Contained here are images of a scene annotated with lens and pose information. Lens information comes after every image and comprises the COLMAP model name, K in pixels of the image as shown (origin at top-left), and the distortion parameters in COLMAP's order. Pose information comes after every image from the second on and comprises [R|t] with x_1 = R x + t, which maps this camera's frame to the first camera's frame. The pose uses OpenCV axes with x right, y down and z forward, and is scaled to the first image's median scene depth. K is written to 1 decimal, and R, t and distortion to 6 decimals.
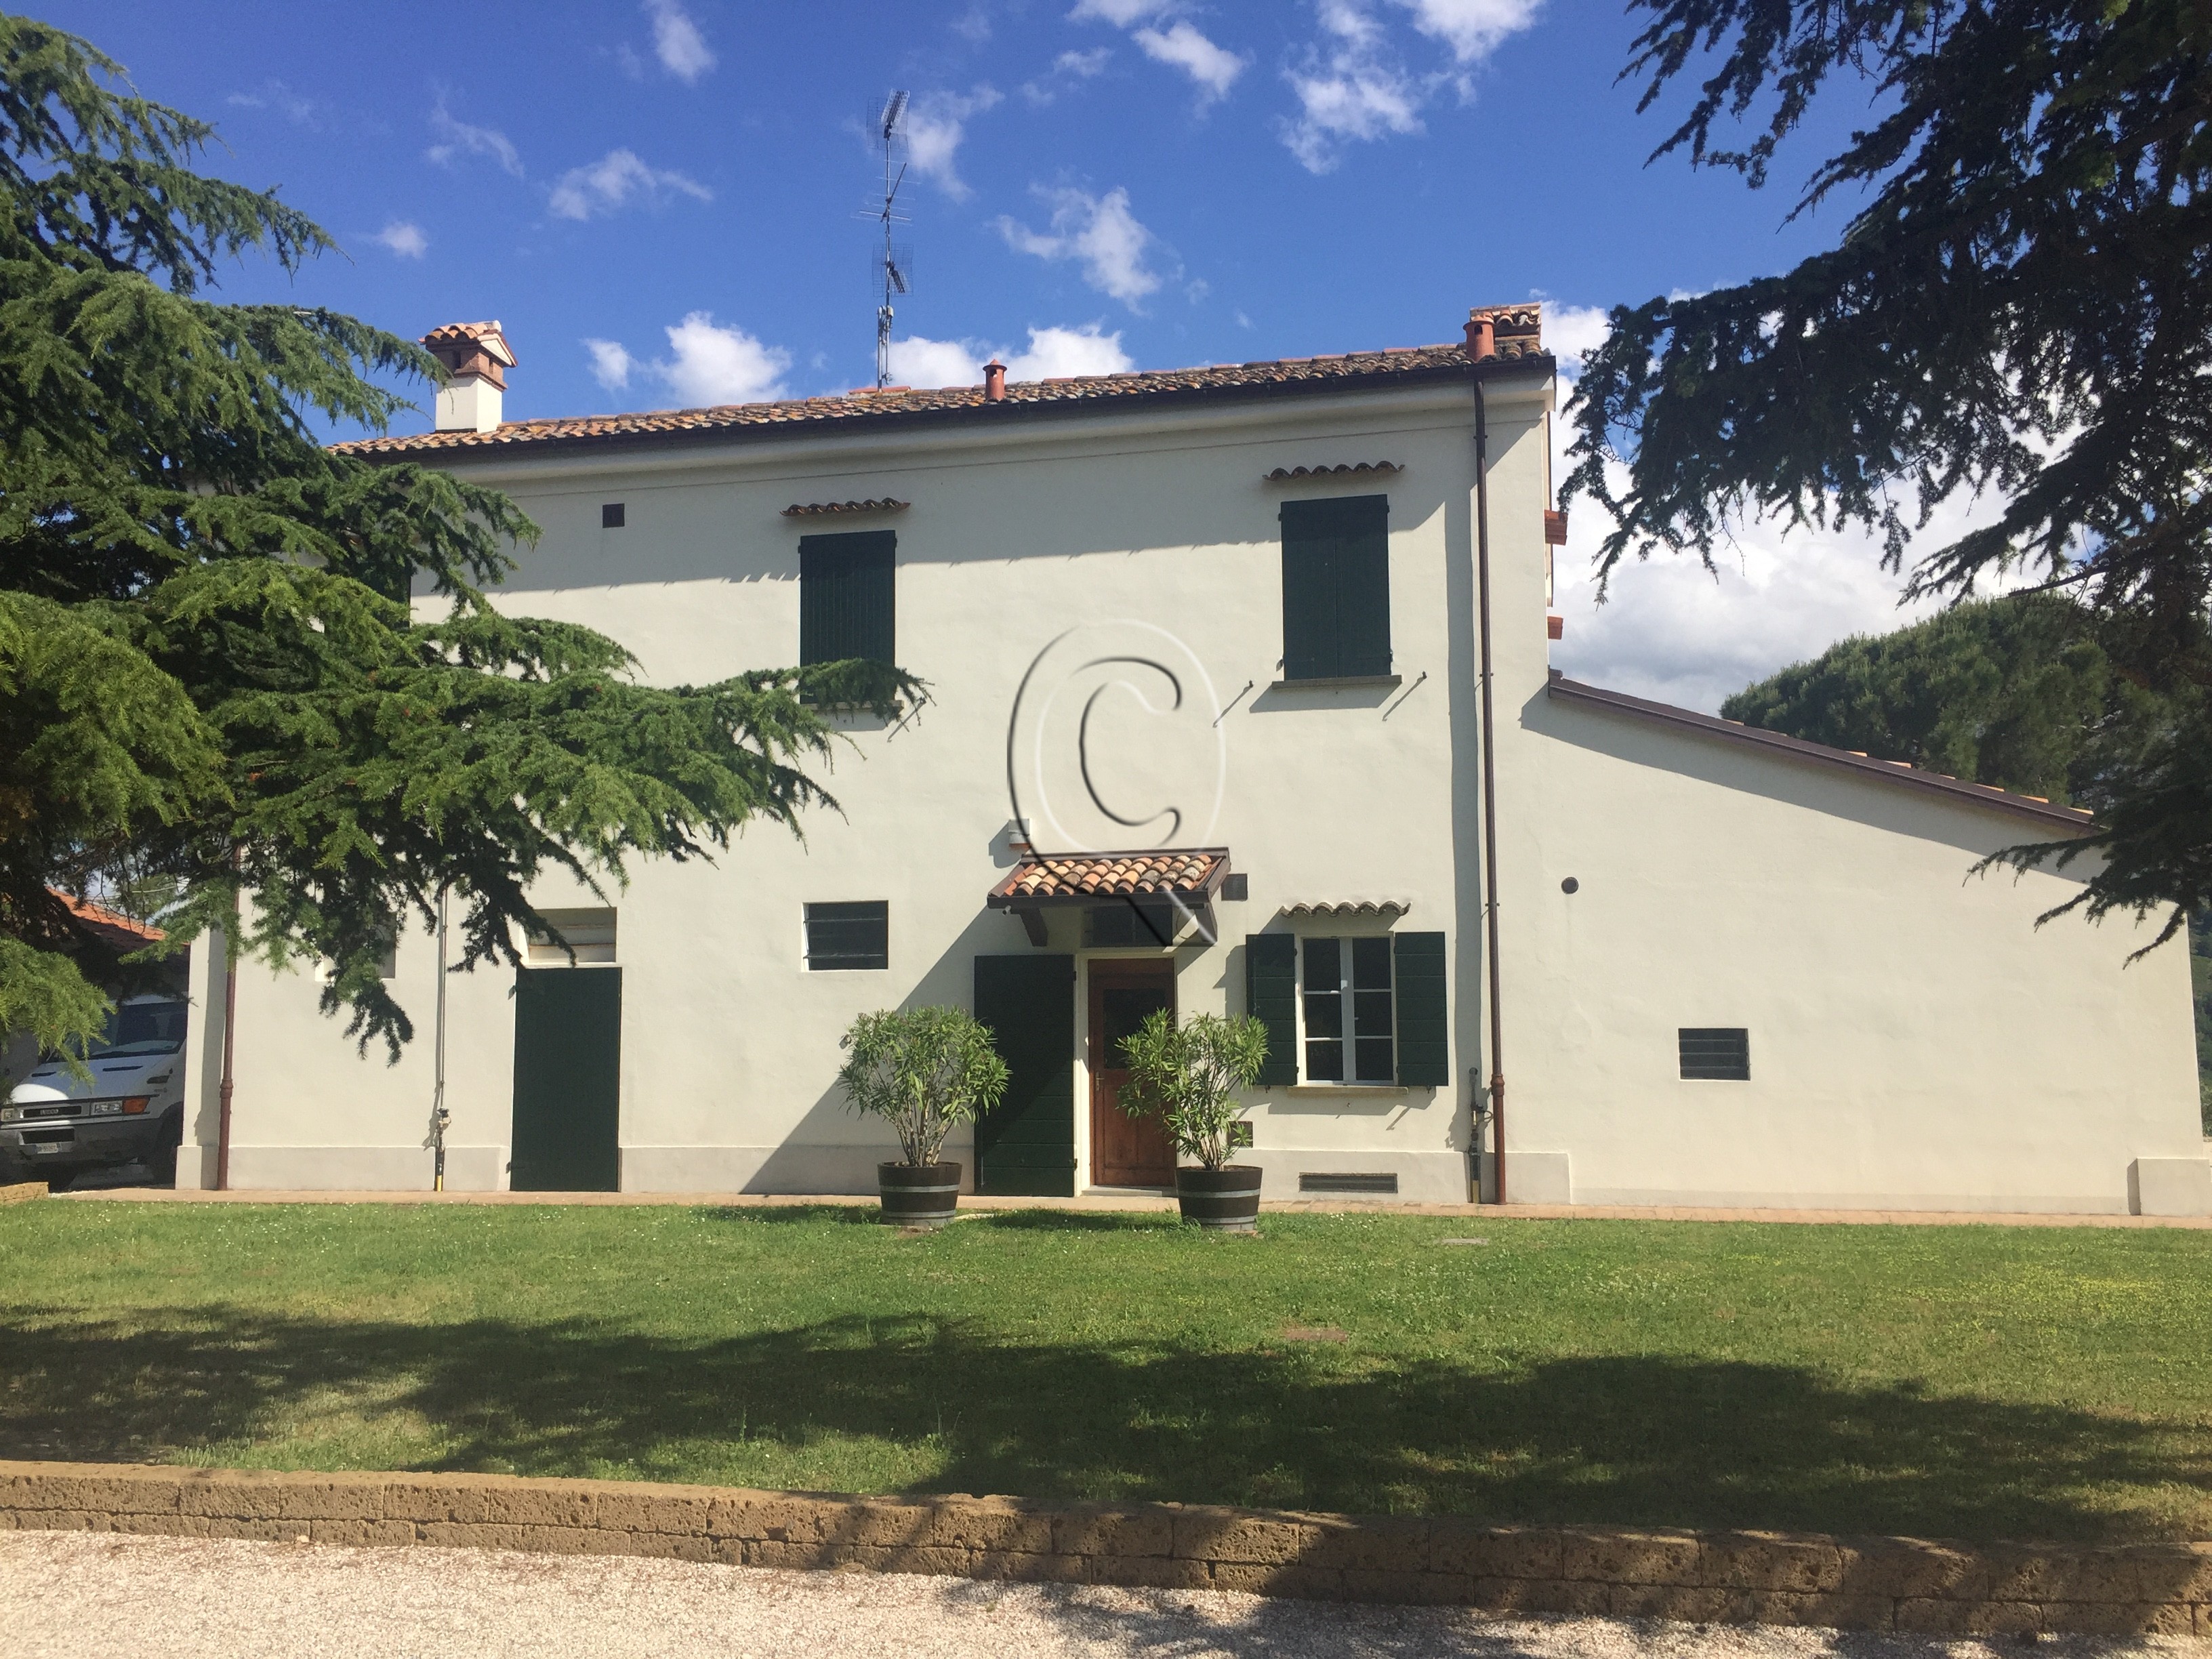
lens RADIAL K [[1901.1, 0, 1094.6], [0, 1901.1, 831.9], [0, 0, 1]] dist [0.081465, -0.112634]
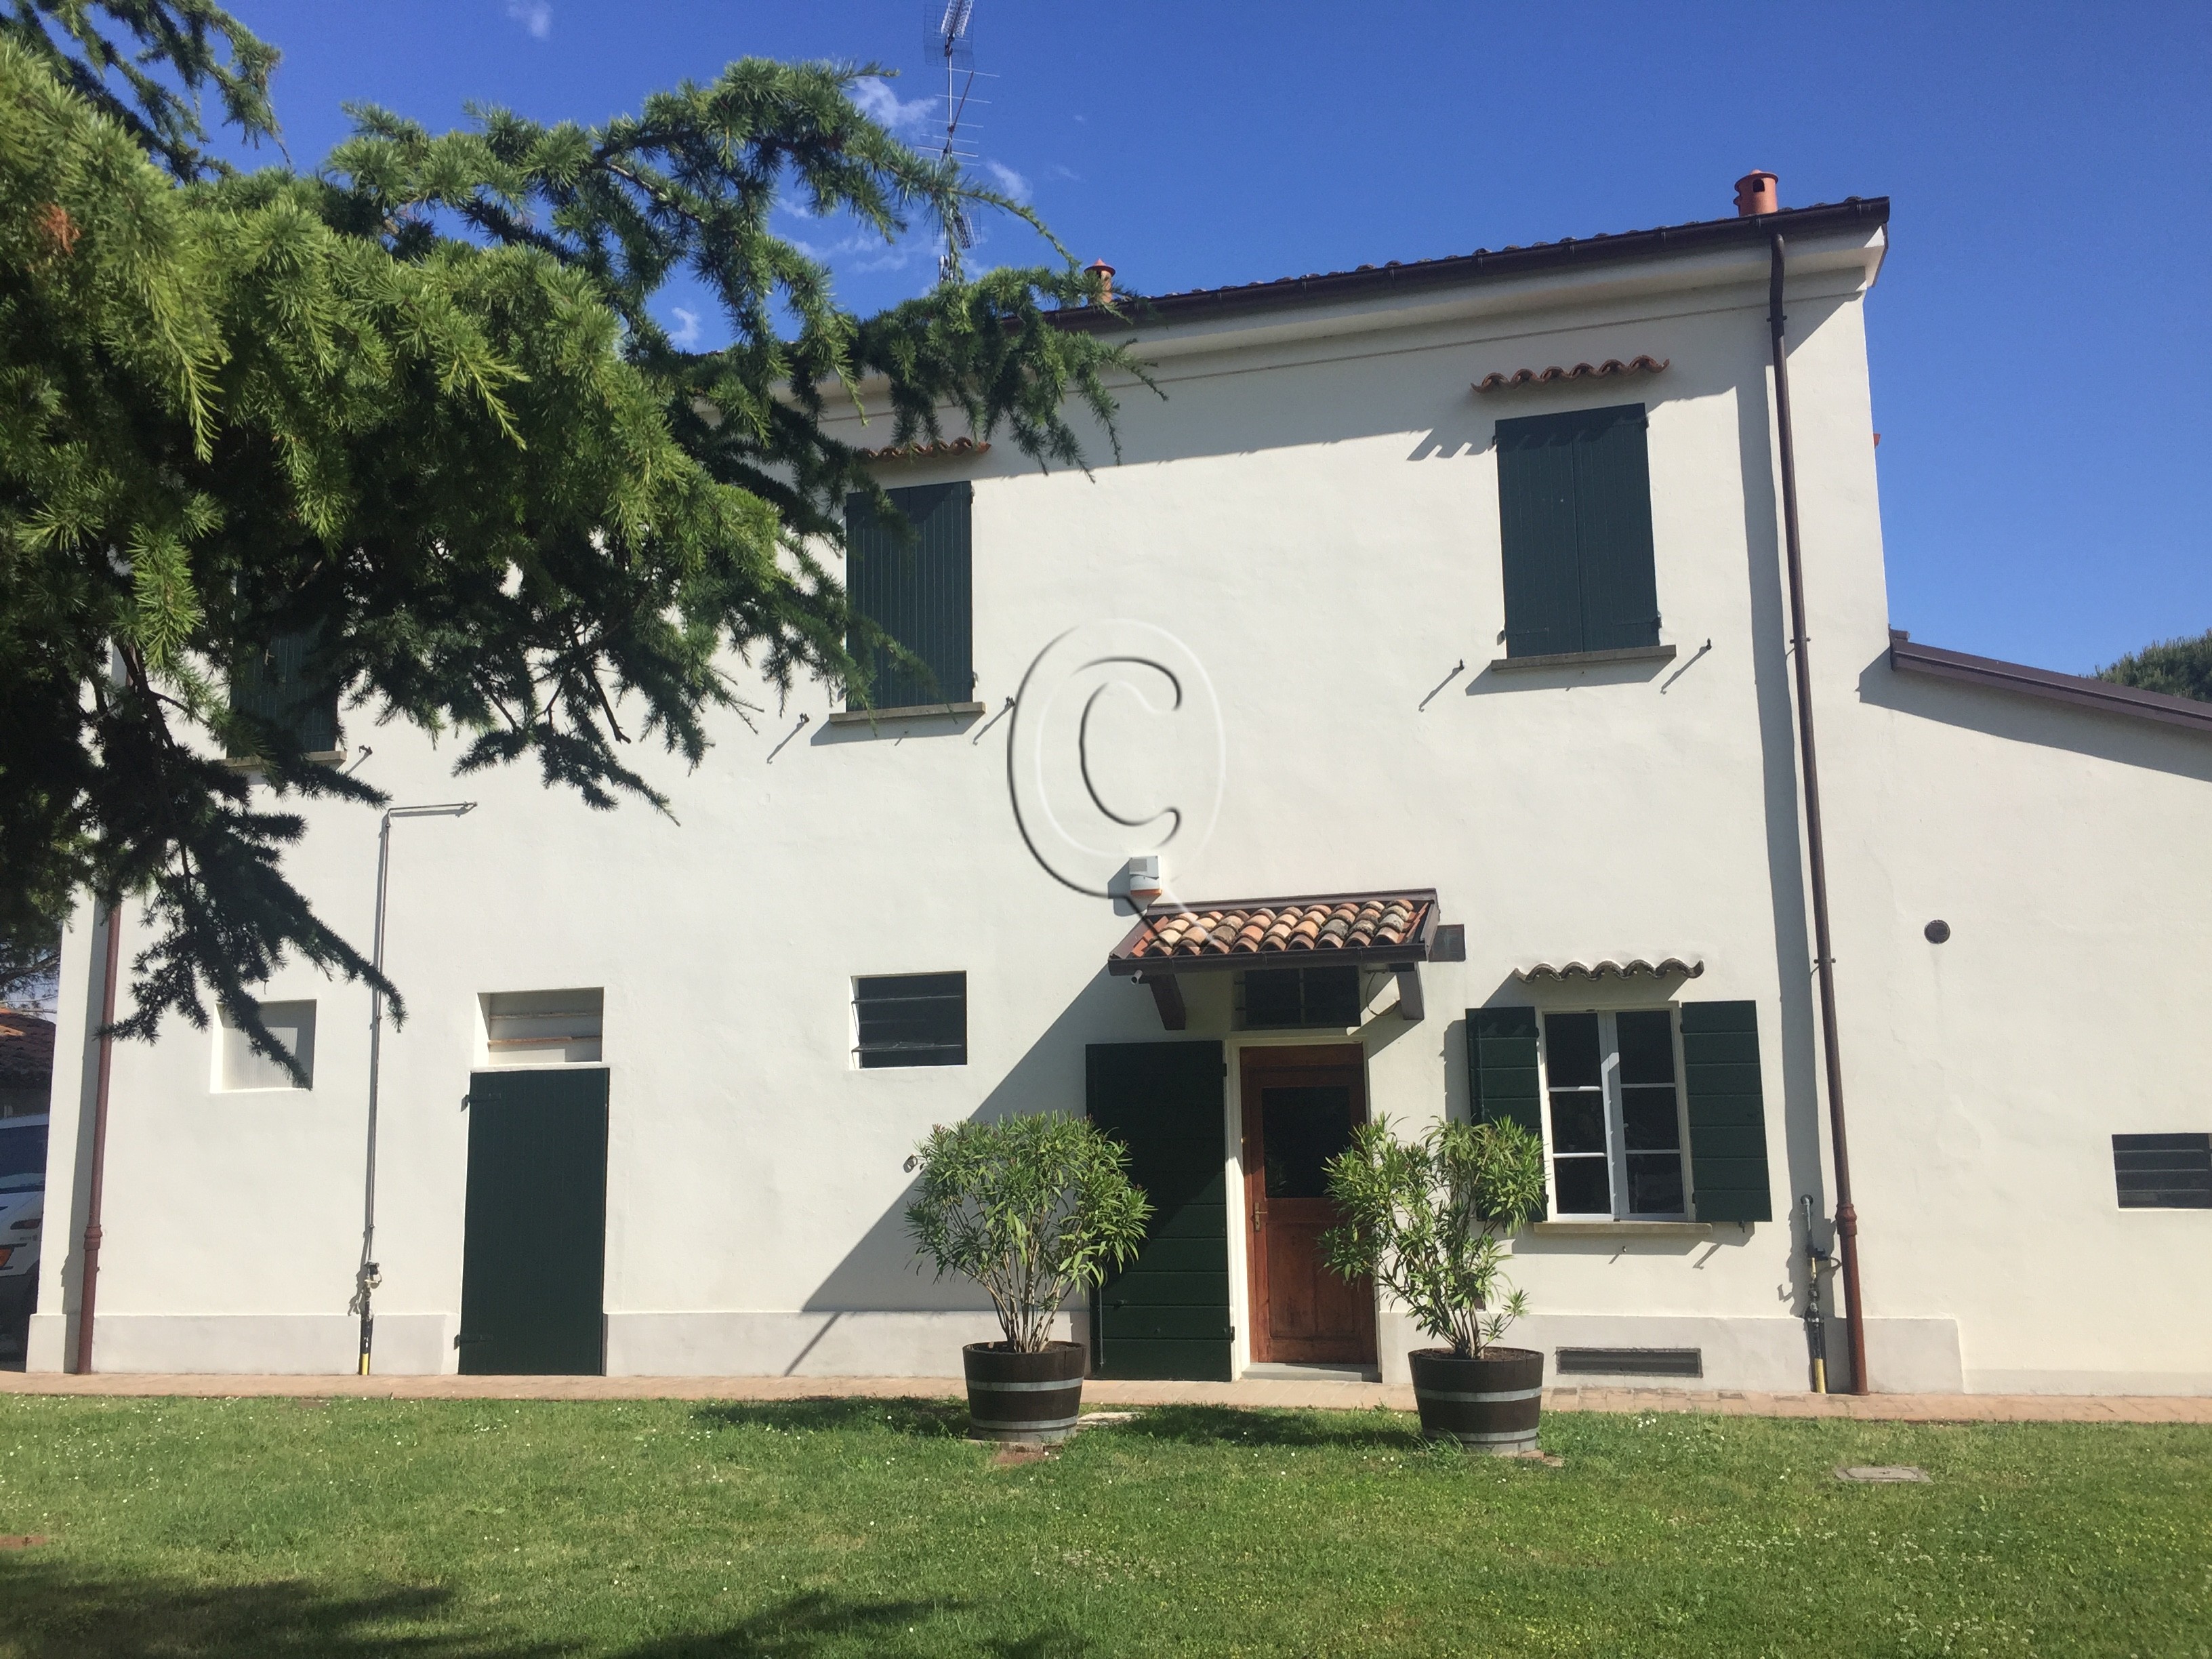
lens RADIAL K [[1901.1, 0, 1098.7], [0, 1901.1, 837.8], [0, 0, 1]] dist [0.081465, -0.112634]
pose [[0.999673, -0.015220, -0.020530, -0.043325], [0.014069, 0.998383, -0.055073, 0.027337], [0.021335, 0.054766, 0.998271, 0.276475]]
